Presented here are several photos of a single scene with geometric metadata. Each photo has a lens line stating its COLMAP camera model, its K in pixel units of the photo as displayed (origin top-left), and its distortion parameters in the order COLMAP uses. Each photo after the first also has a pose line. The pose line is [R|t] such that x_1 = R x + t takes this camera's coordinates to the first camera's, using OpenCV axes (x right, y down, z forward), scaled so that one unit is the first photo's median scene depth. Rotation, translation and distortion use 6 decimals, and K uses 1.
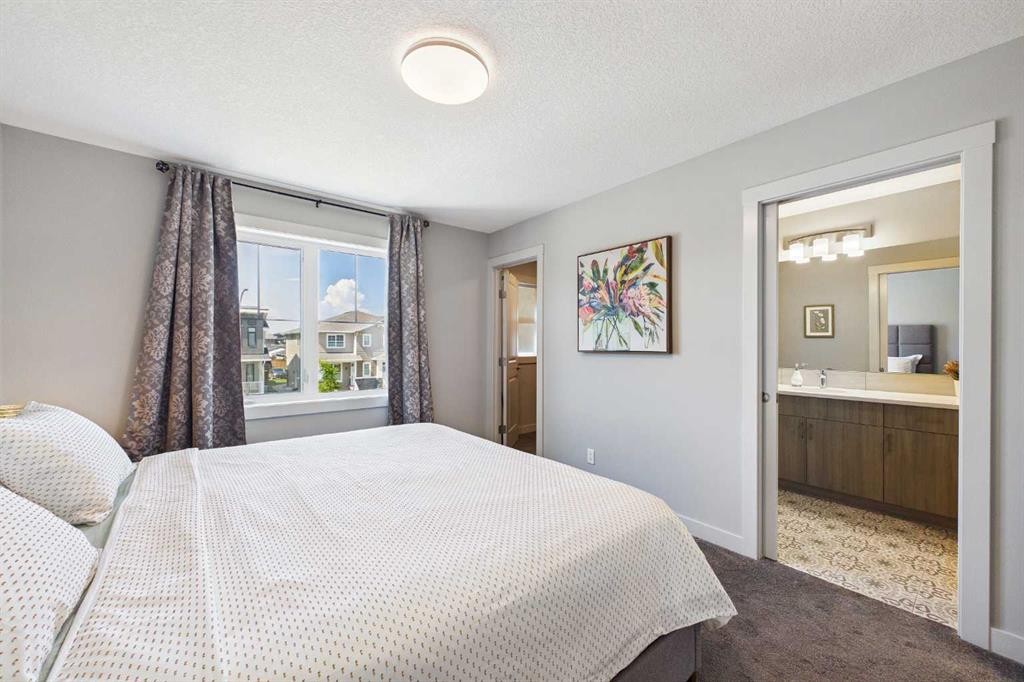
lens RADIAL K [[396.4, 0, 513.2], [0, 396.4, 343.1], [0, 0, 1]] dist [0.001935, 0.000071]
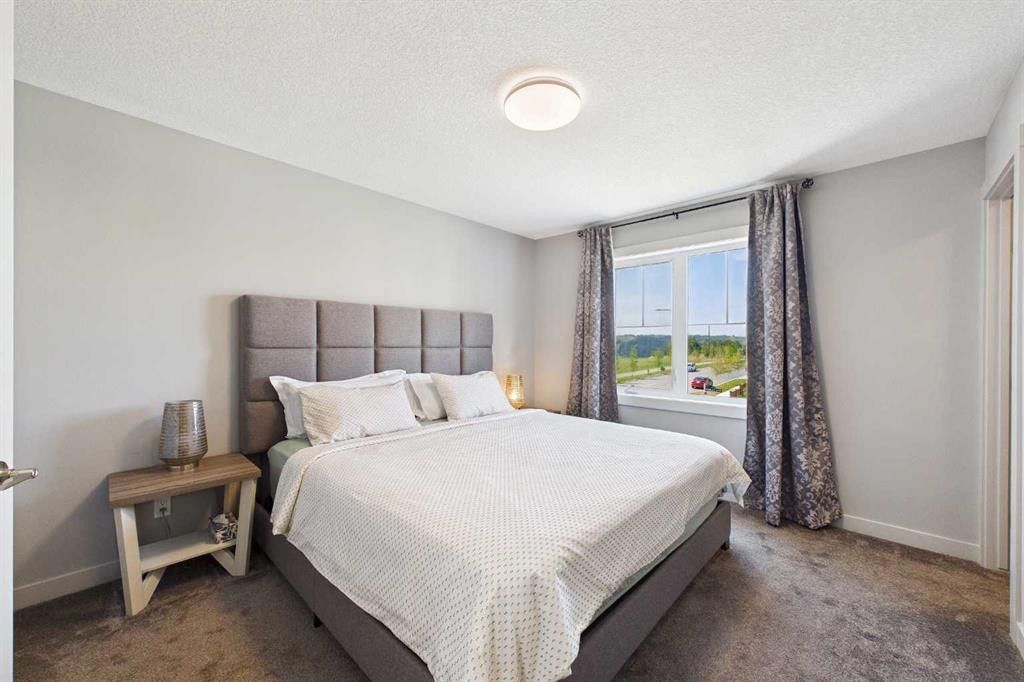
lens RADIAL K [[396.4, 0, 513.1], [0, 396.4, 345.5], [0, 0, 1]] dist [0.001935, 0.000071]
pose [[0.132099, -0.002628, -0.991233, 0.537429], [0.000119, 0.999997, -0.002636, 0.002686], [0.991236, 0.000230, 0.132099, 0.442955]]
